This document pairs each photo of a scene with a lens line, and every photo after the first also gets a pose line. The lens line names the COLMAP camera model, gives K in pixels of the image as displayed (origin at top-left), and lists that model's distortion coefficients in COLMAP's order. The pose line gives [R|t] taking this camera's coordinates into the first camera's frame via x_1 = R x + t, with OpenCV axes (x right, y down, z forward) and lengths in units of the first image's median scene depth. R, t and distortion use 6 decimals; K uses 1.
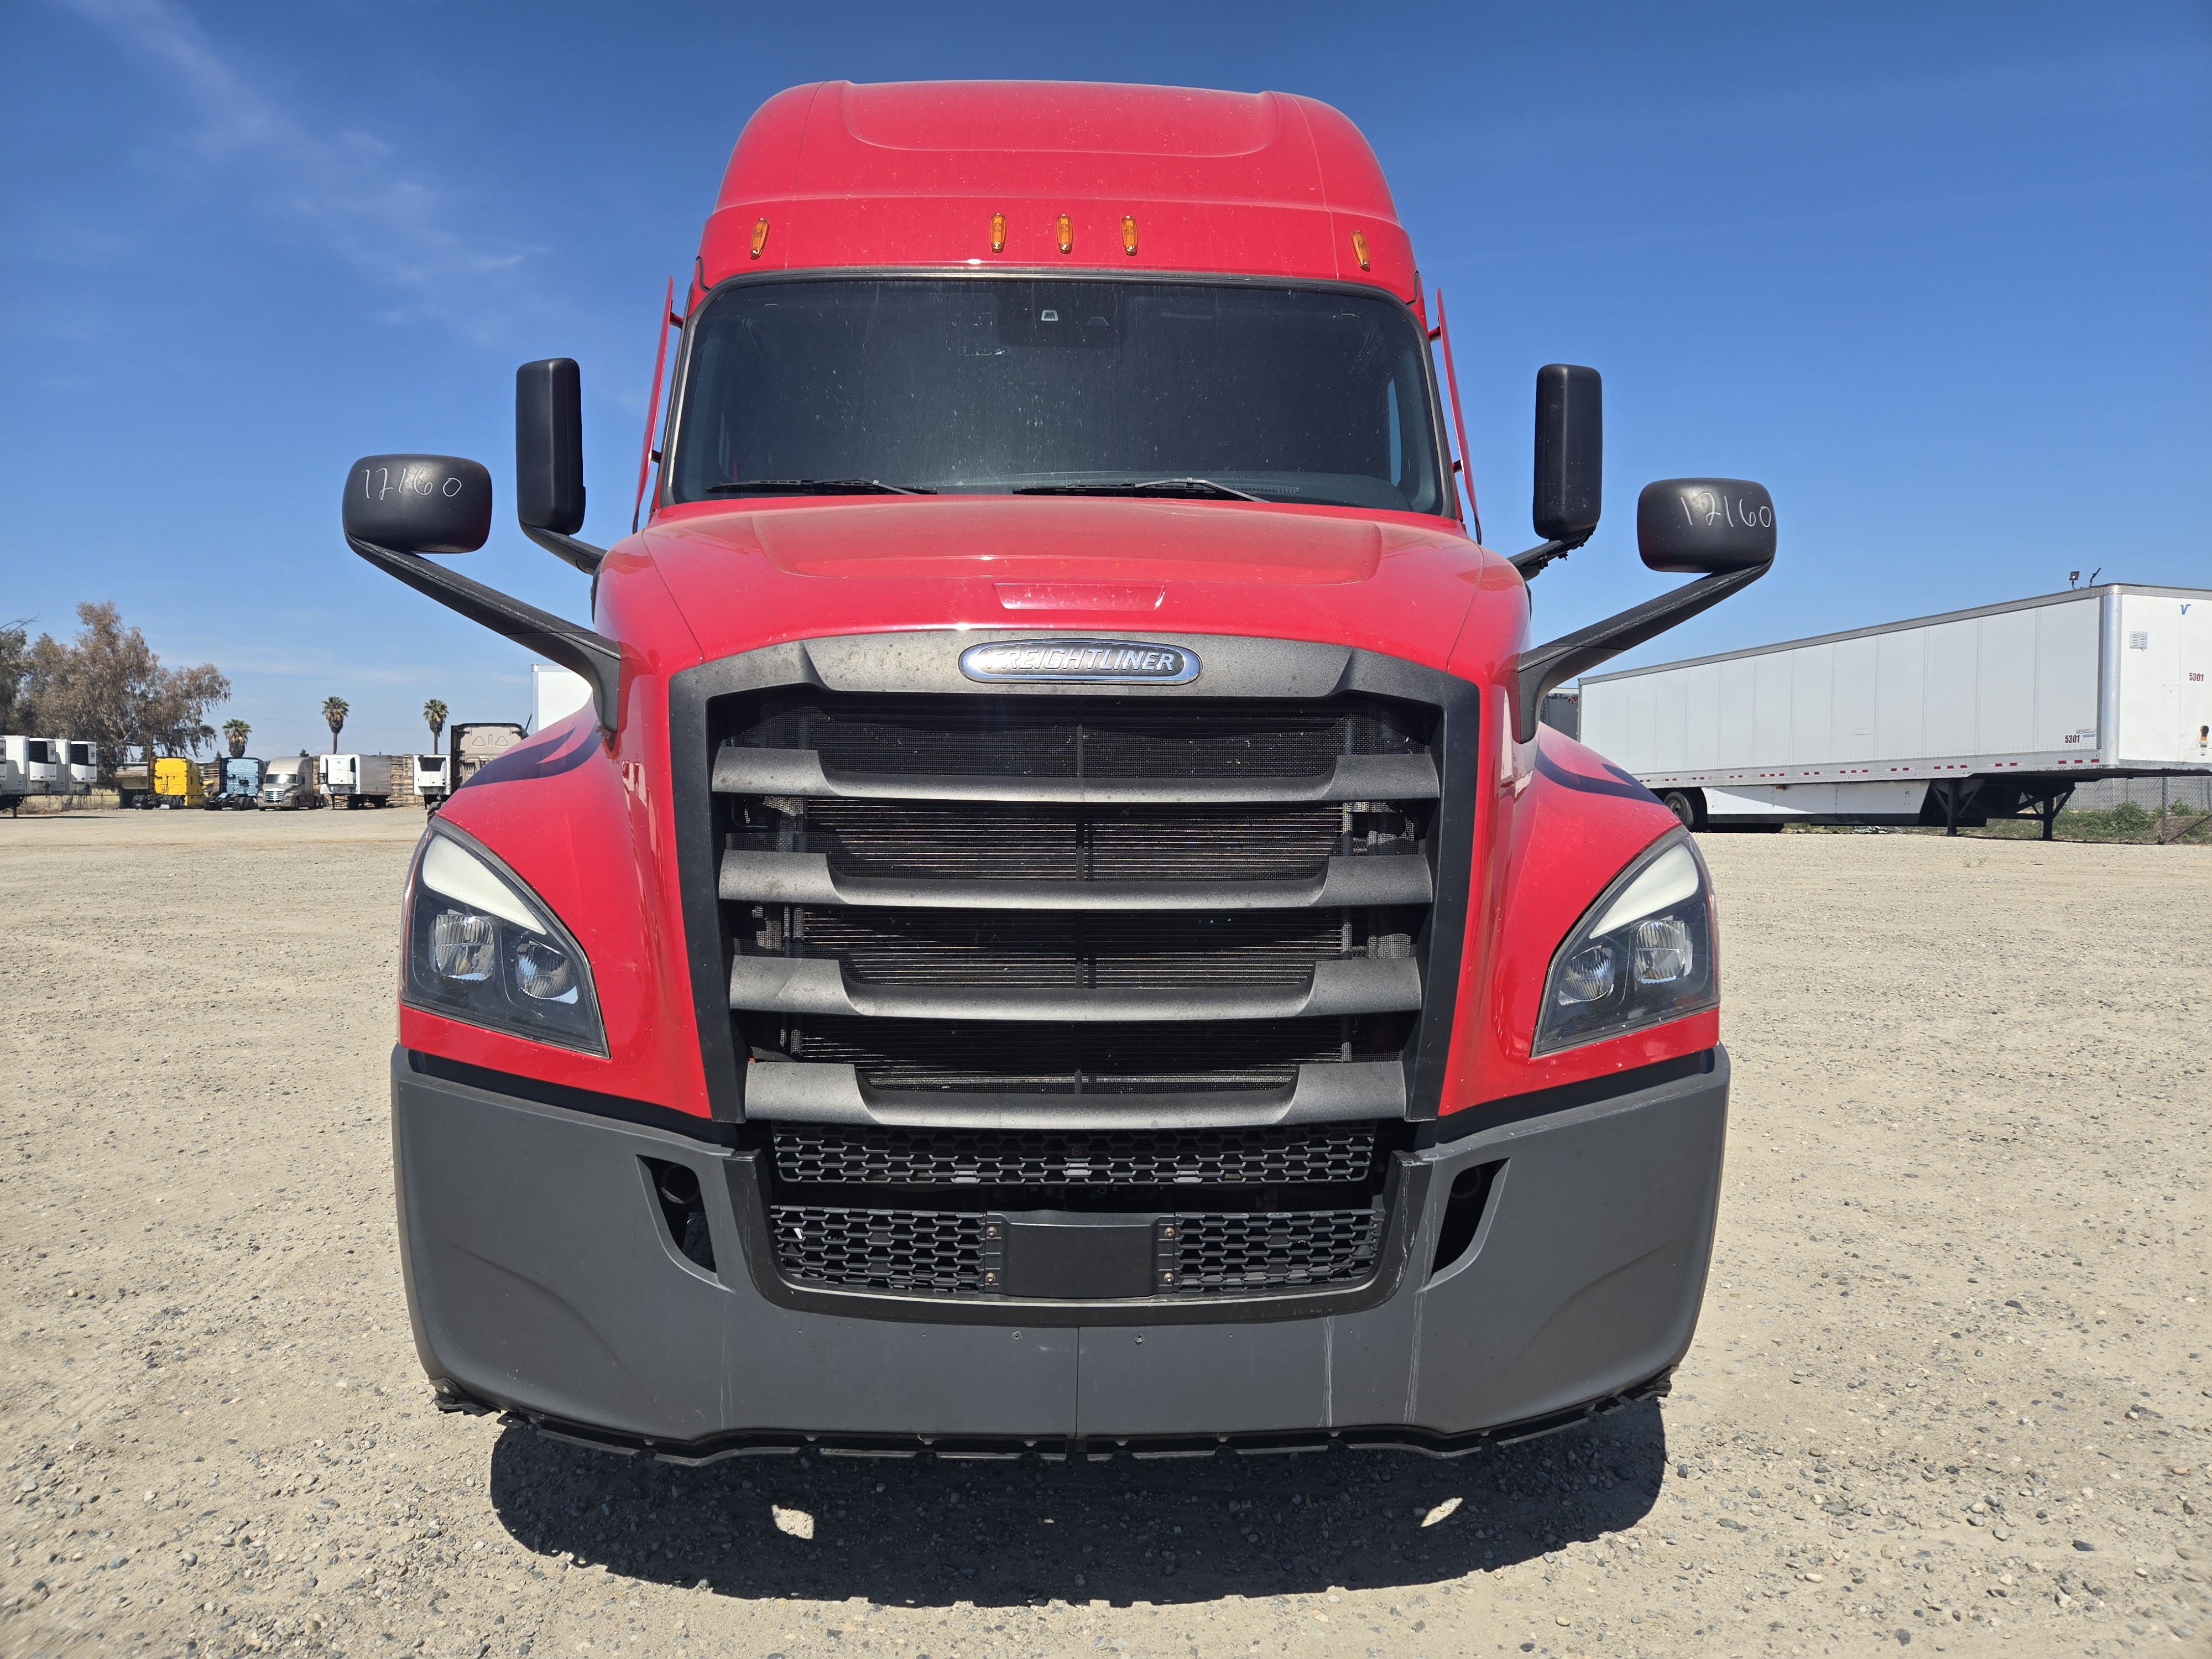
lens RADIAL K [[1484.5, 0, 1106.0], [0, 1484.5, 829.5], [0, 0, 1]] dist [0.075355, -0.063087]
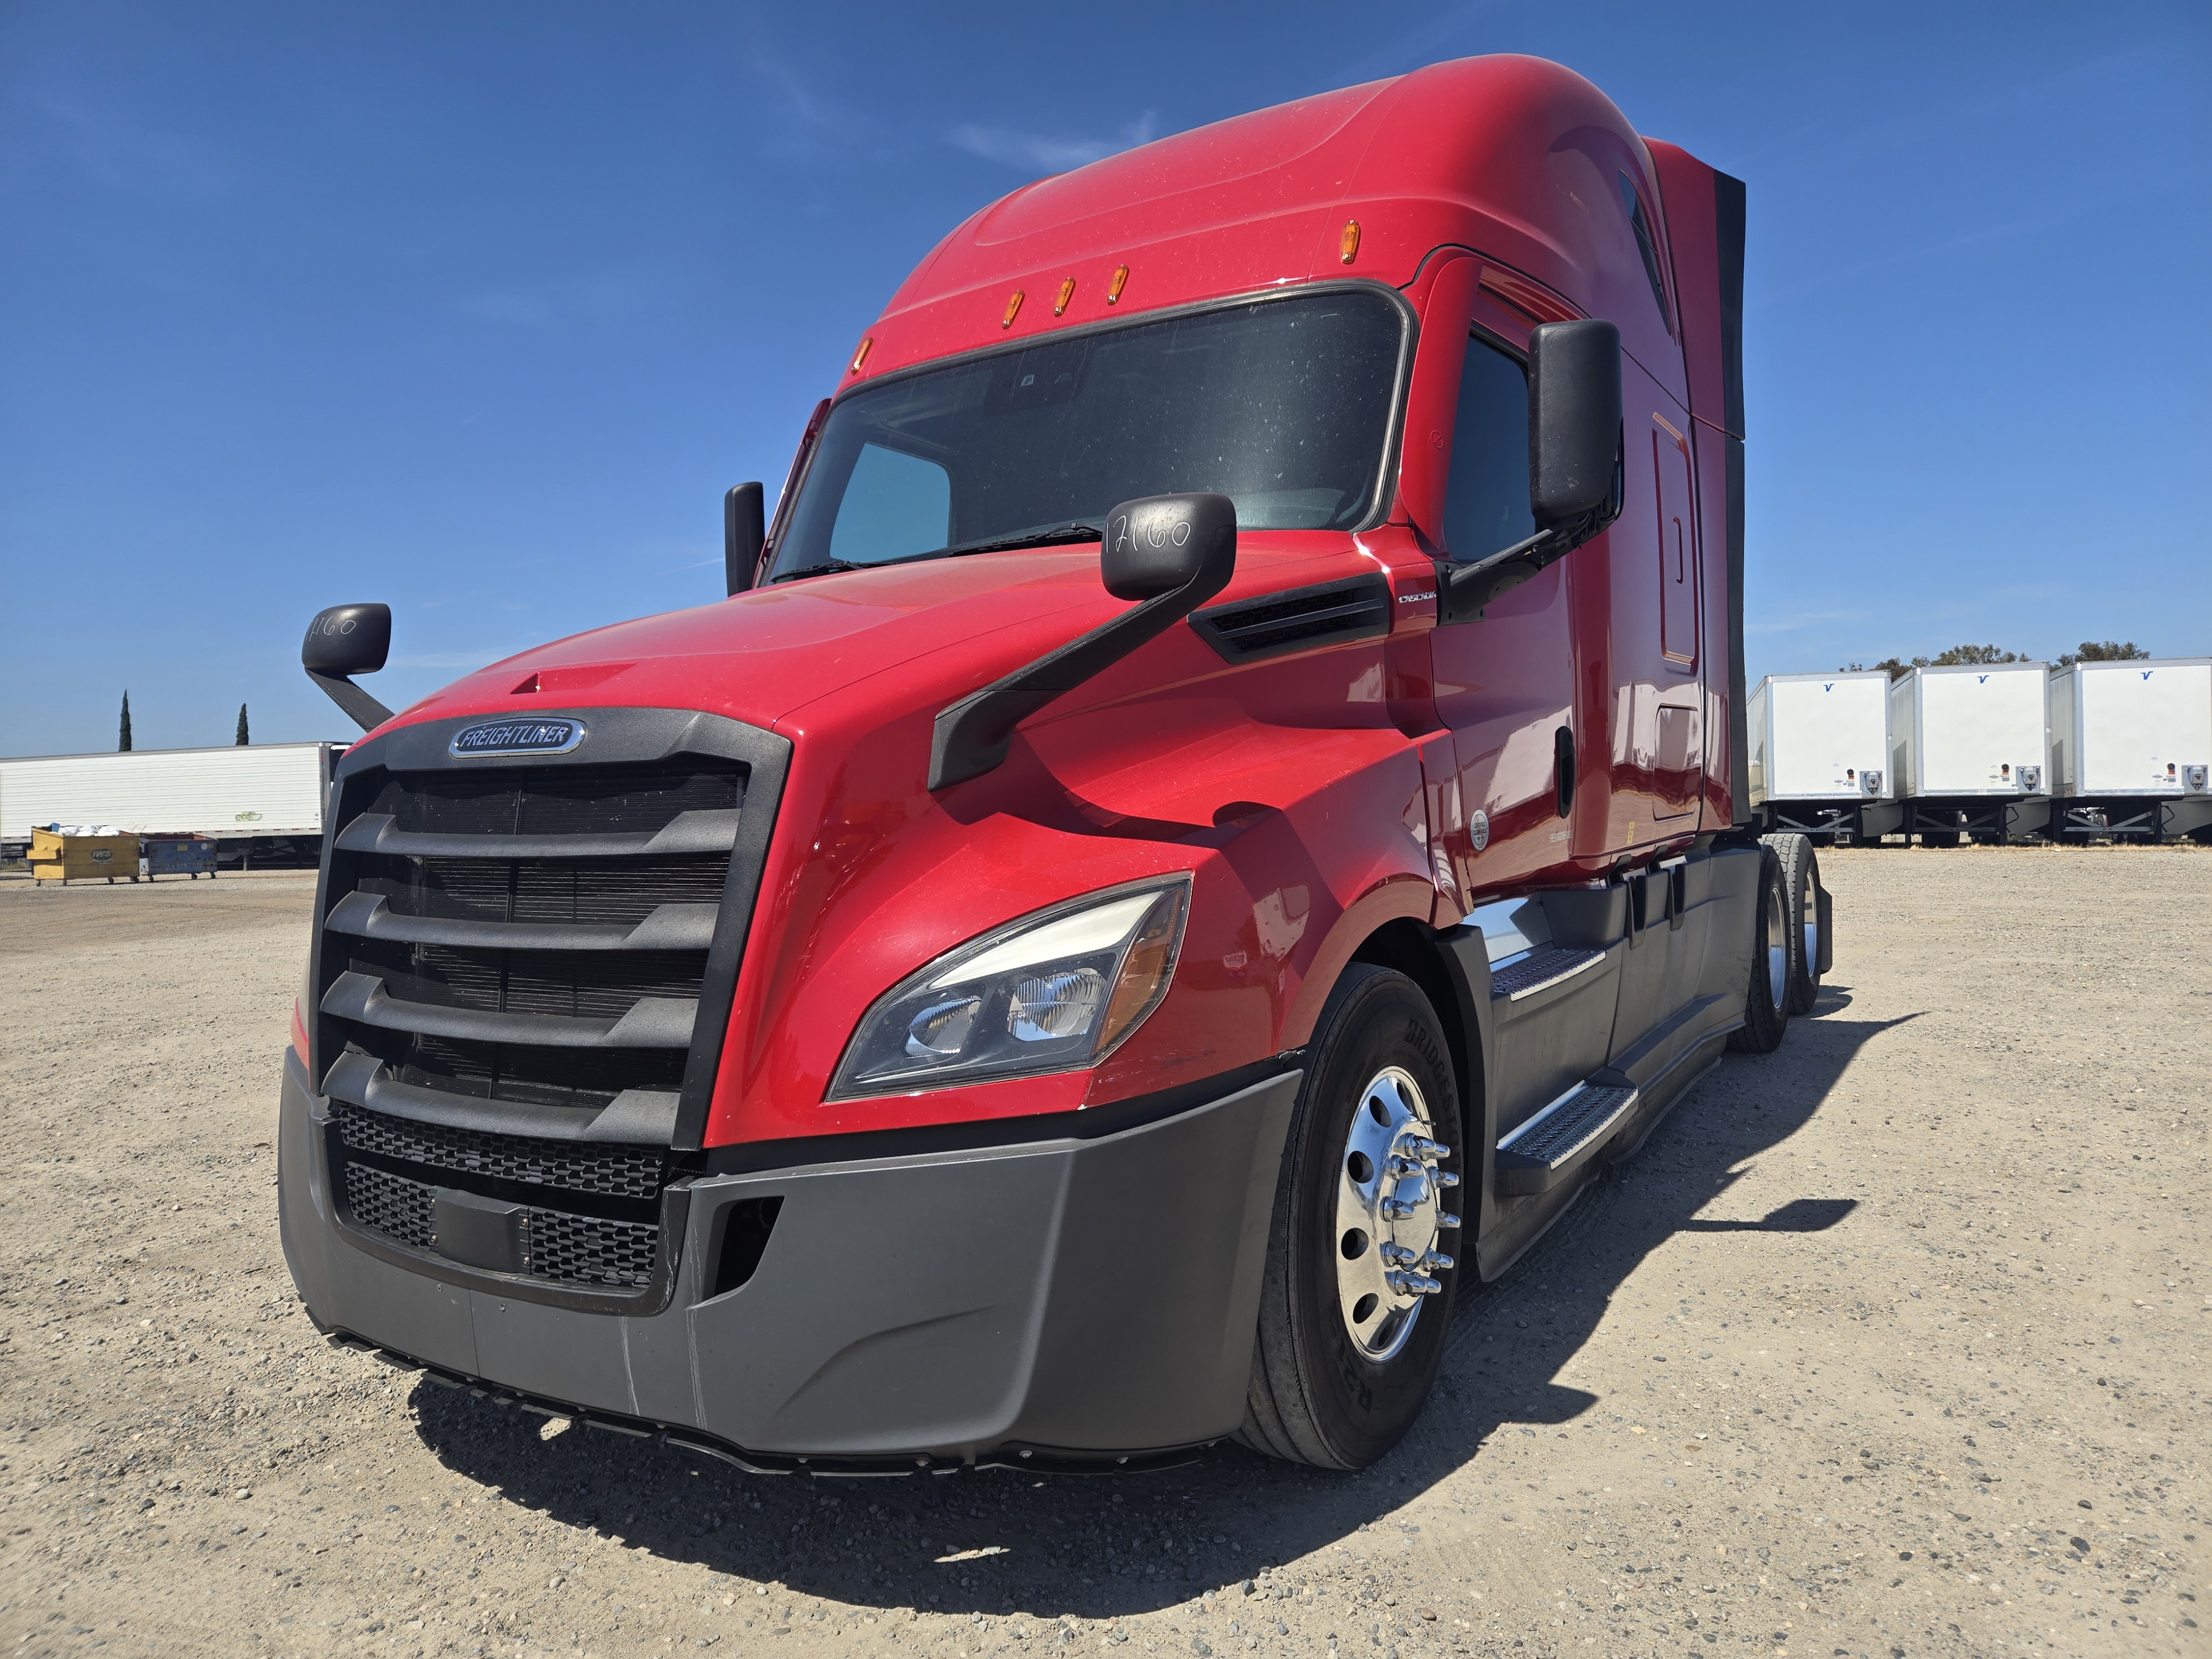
lens RADIAL K [[1492.2, 0, 1122.8], [0, 1492.2, 831.2], [0, 0, 1]] dist [0.069740, -0.055479]
pose [[0.827884, -0.006778, -0.560858, 1.062950], [0.002904, 0.999965, -0.007798, -0.027130], [0.560891, 0.004827, 0.827875, 0.263829]]
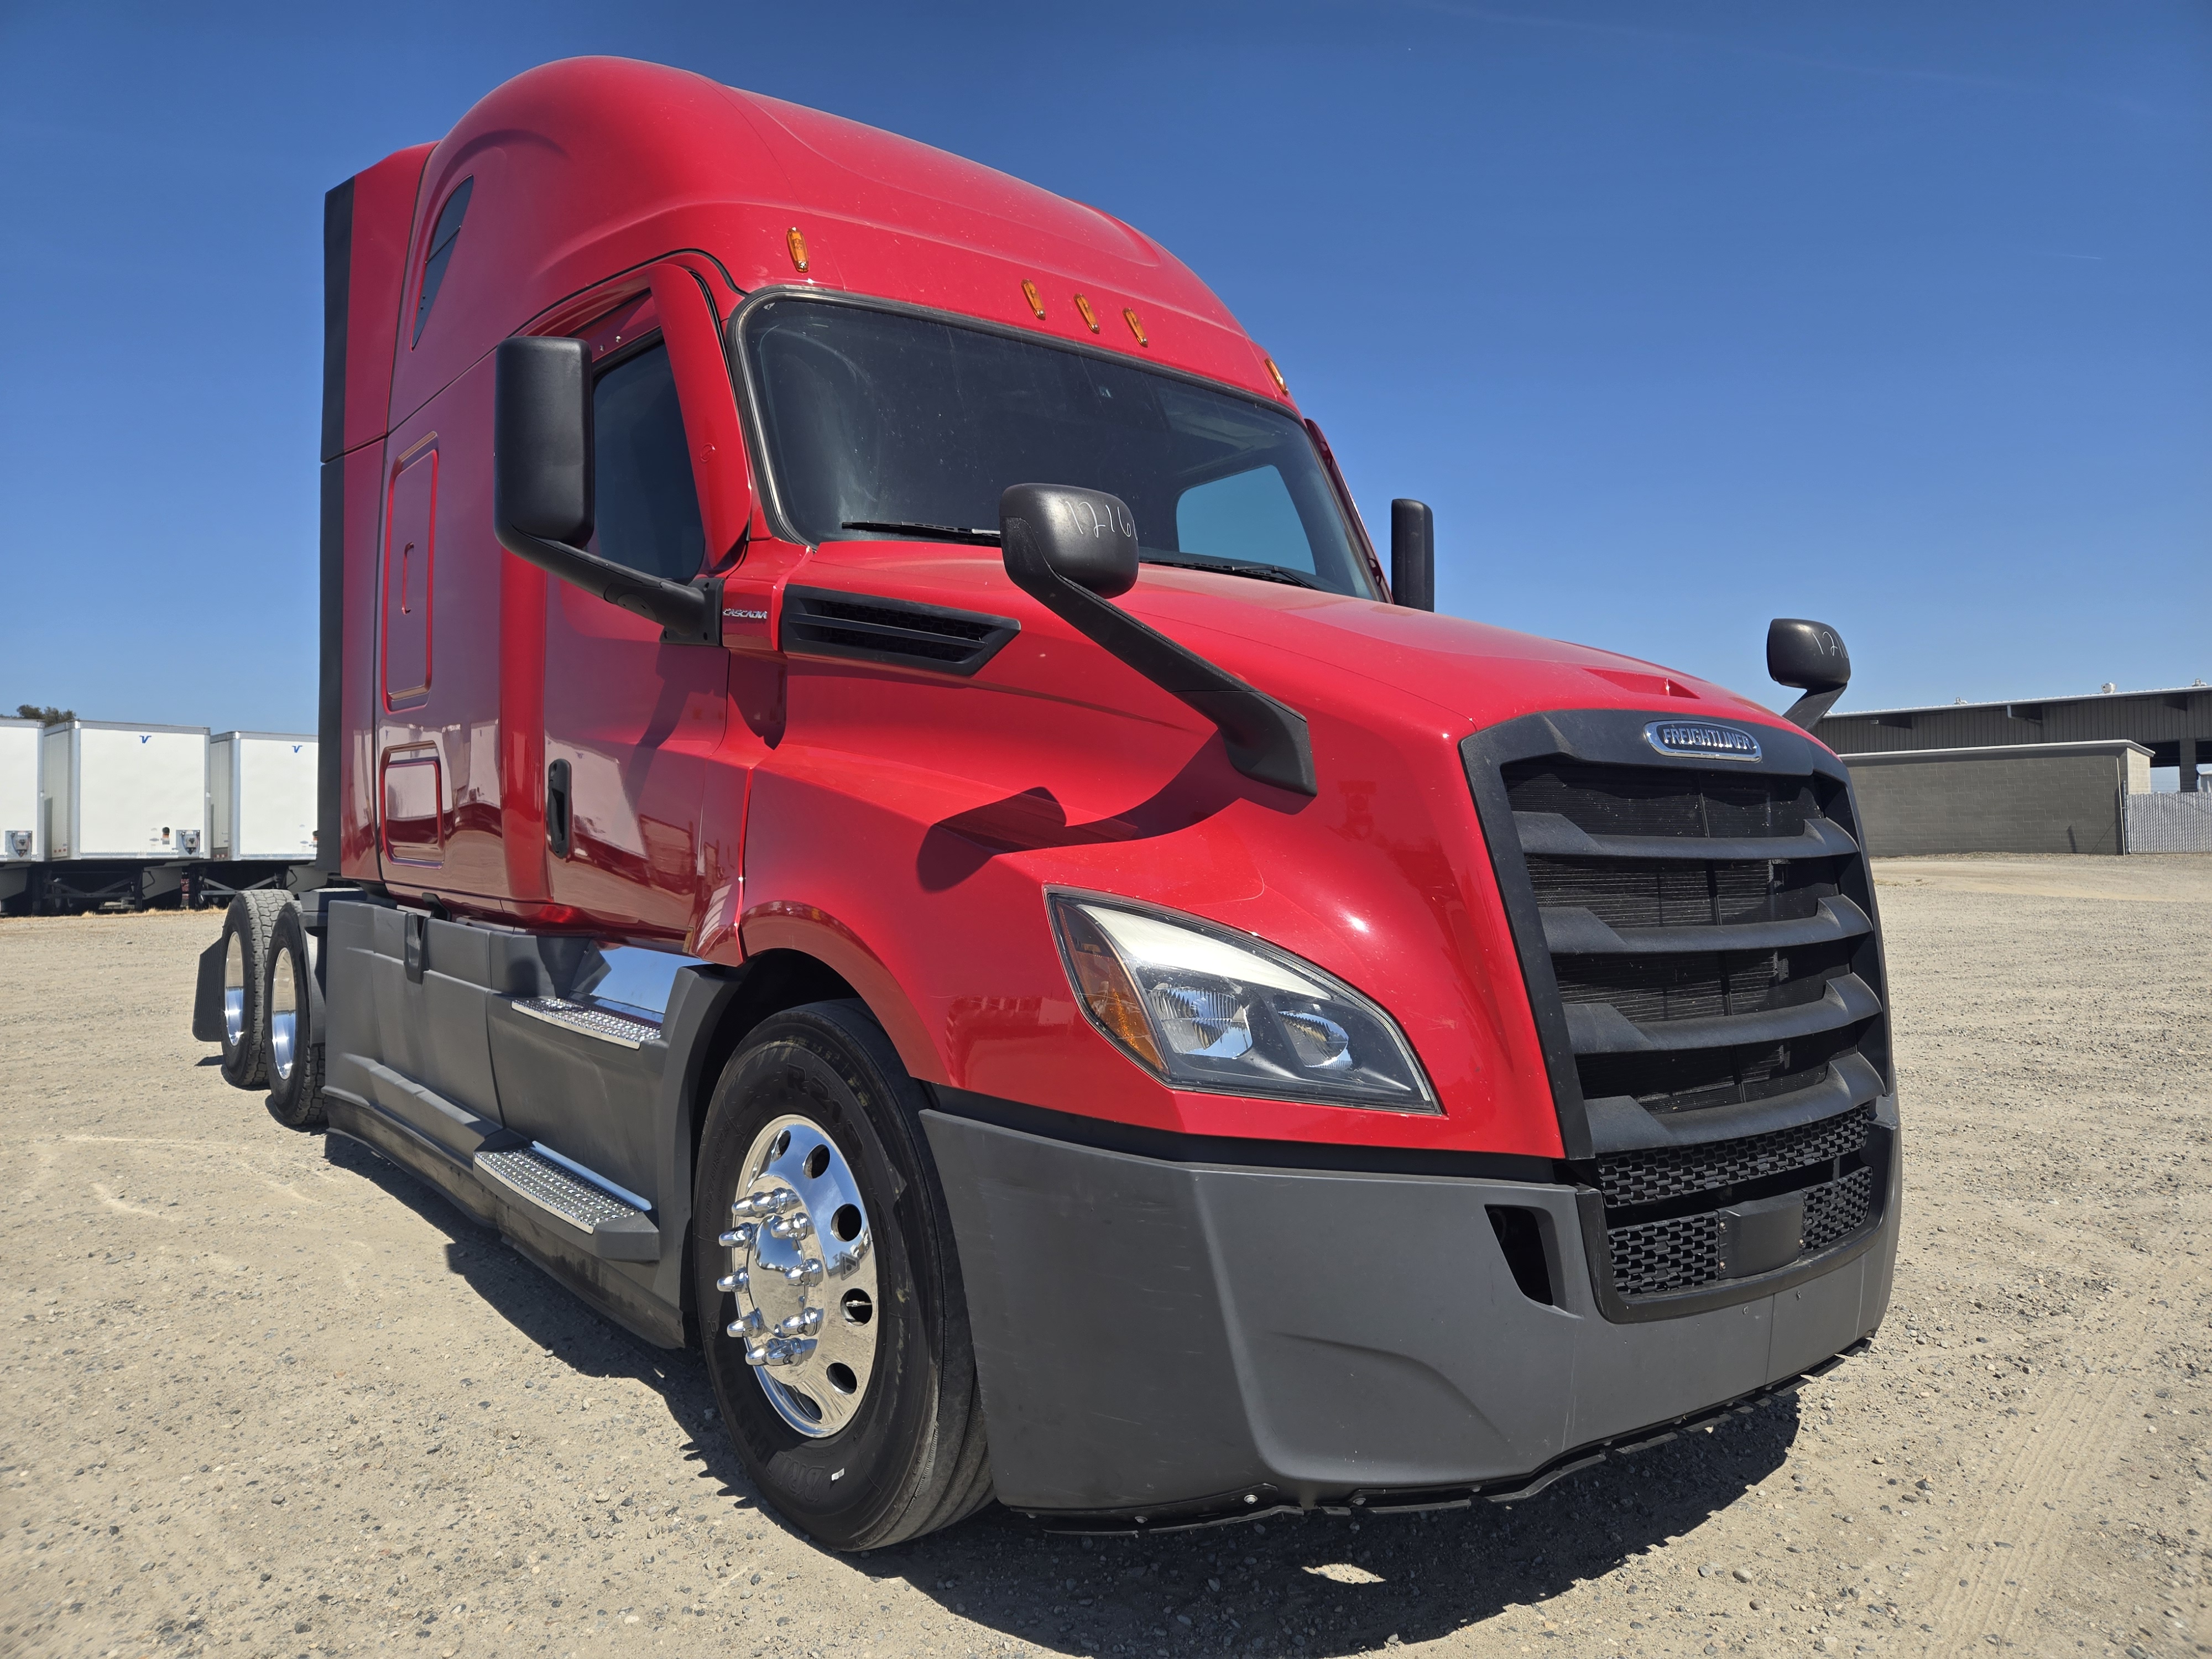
lens RADIAL K [[1484.5, 0, 1106.0], [0, 1484.5, 829.5], [0, 0, 1]] dist [0.075355, -0.063087]
pose [[0.814585, -0.004184, 0.580028, -1.106887], [0.028467, 0.999057, -0.032772, -0.016000], [-0.579345, 0.043207, 0.813937, 0.291765]]
